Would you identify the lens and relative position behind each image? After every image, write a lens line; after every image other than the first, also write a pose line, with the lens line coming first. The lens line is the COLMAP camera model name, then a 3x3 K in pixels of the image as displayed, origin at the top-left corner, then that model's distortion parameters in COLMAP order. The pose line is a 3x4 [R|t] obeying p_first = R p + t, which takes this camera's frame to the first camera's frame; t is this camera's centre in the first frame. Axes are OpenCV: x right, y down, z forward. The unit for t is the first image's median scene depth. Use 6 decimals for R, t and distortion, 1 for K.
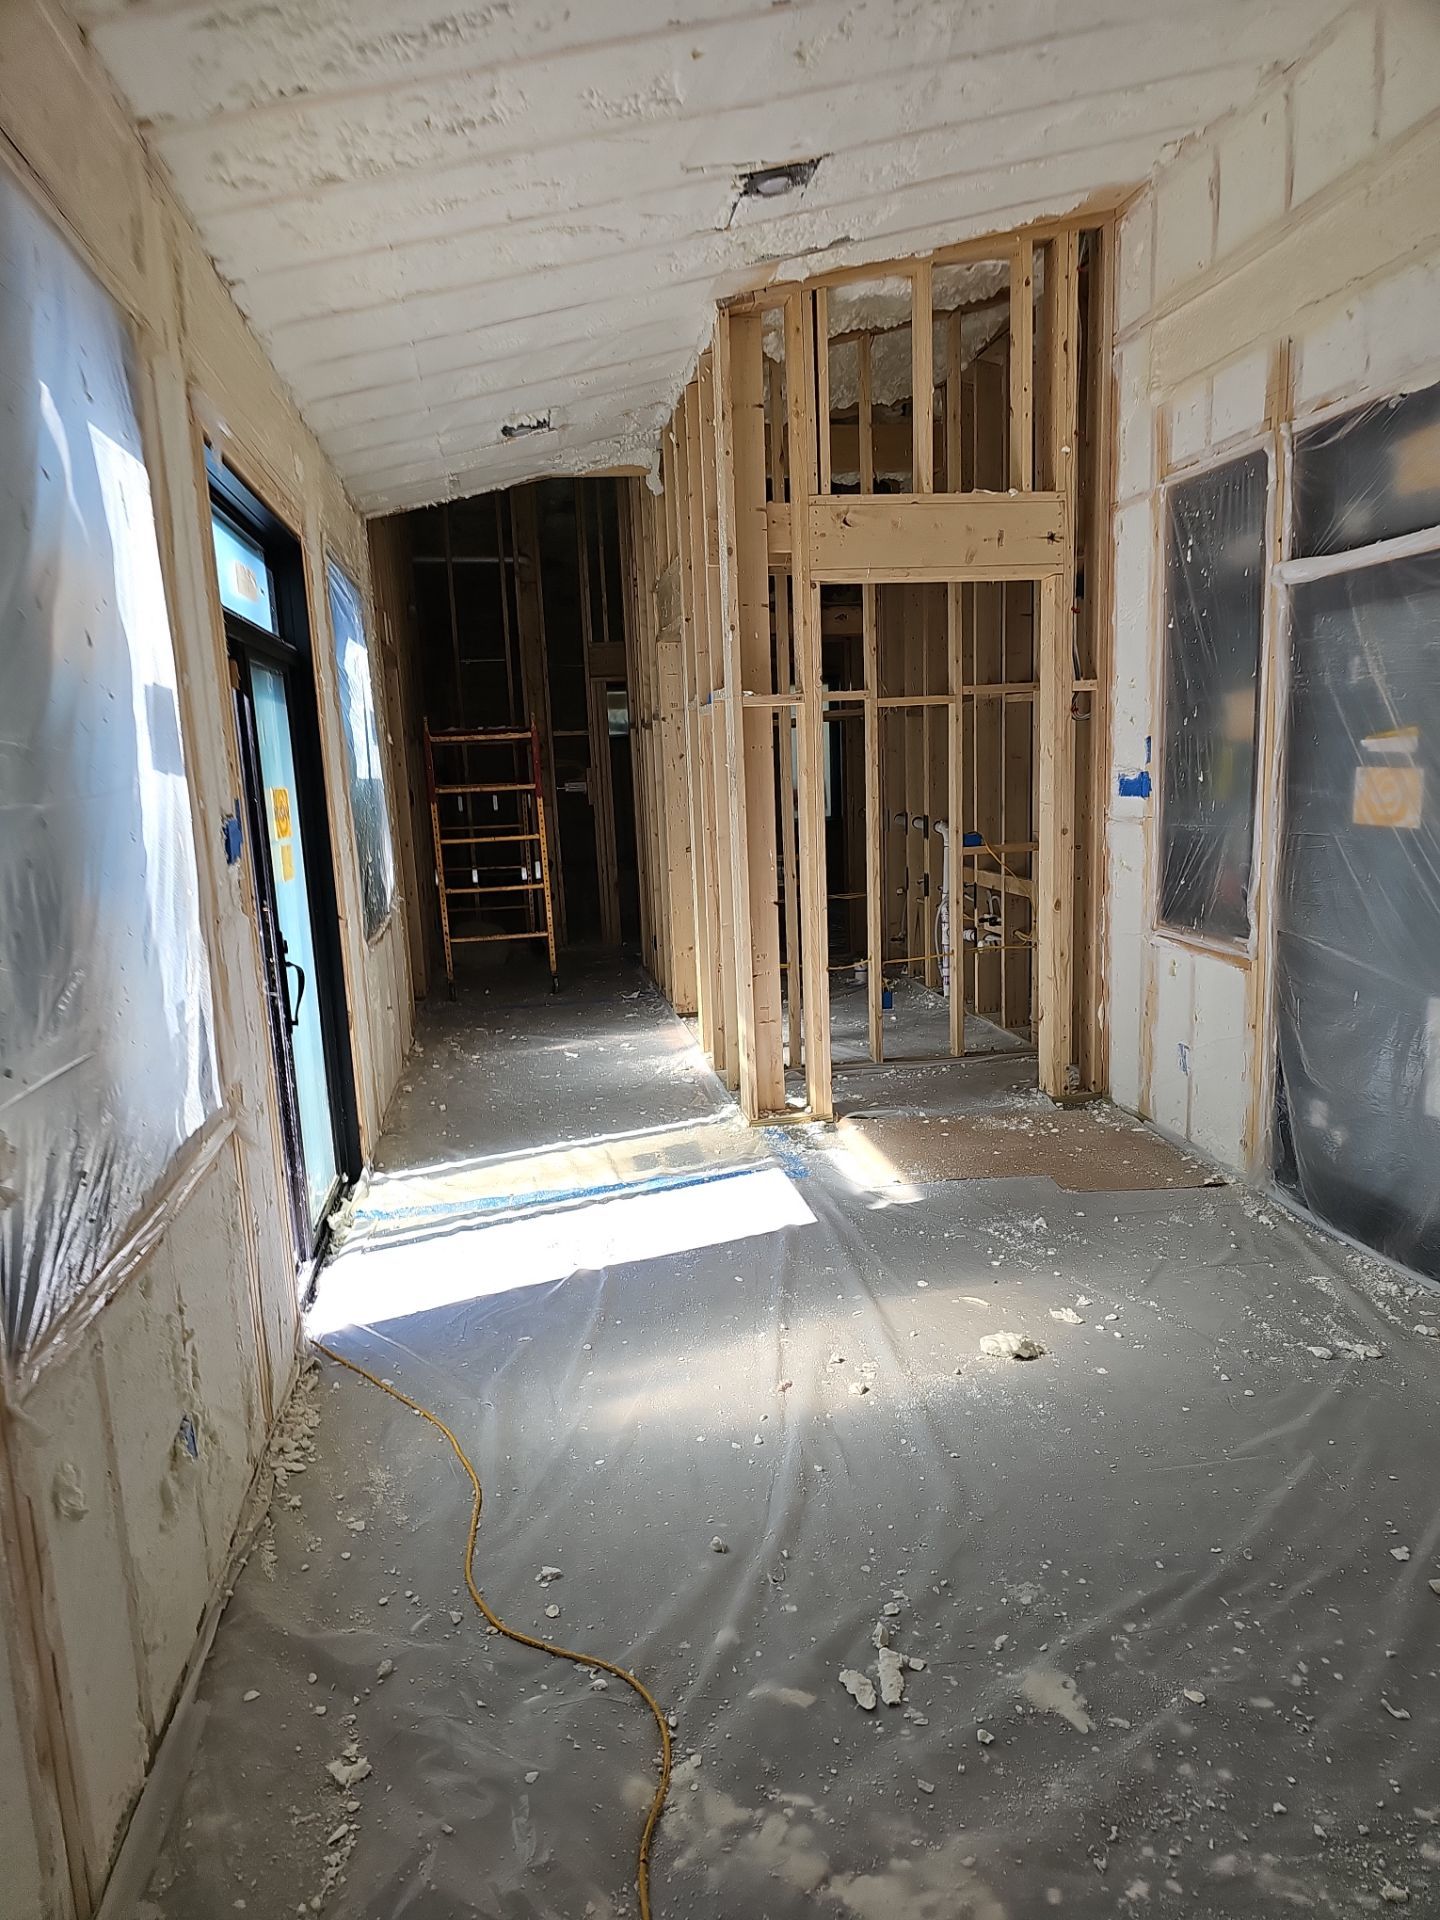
lens RADIAL K [[1217.2, 0, 736.4], [0, 1217.2, 970.7], [0, 0, 1]] dist [-0.008285, 0.003879]
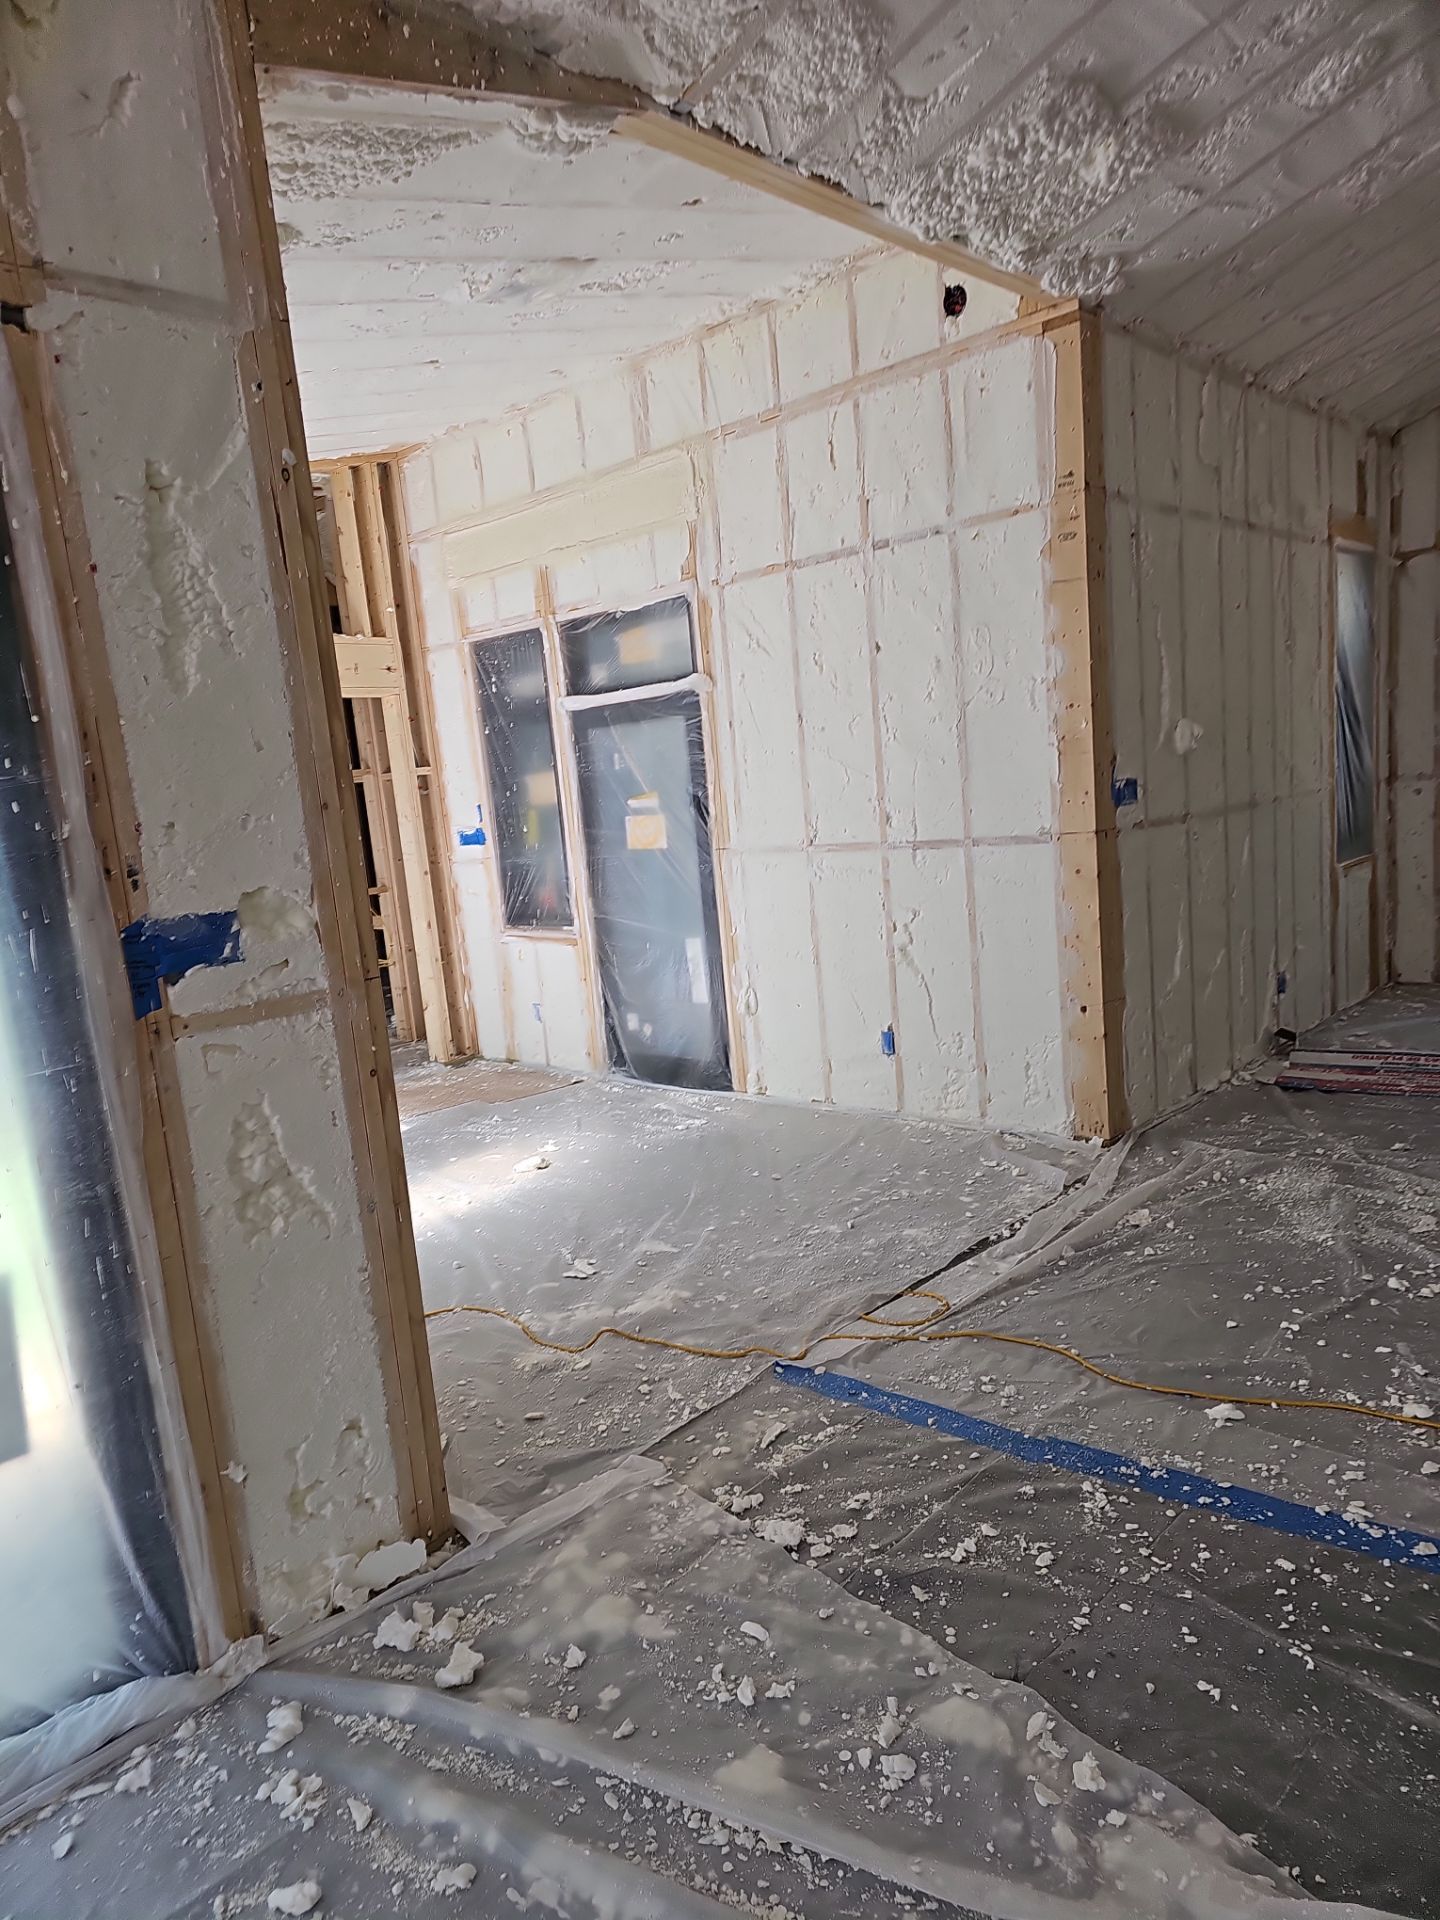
lens RADIAL K [[1217.2, 0, 714.6], [0, 1217.2, 963.7], [0, 0, 1]] dist [-0.008285, 0.003879]
pose [[0.778385, -0.124580, 0.615302, -0.427641], [0.162614, 0.986672, -0.005942, 0.062904], [-0.606361, 0.104682, 0.788269, -0.374986]]
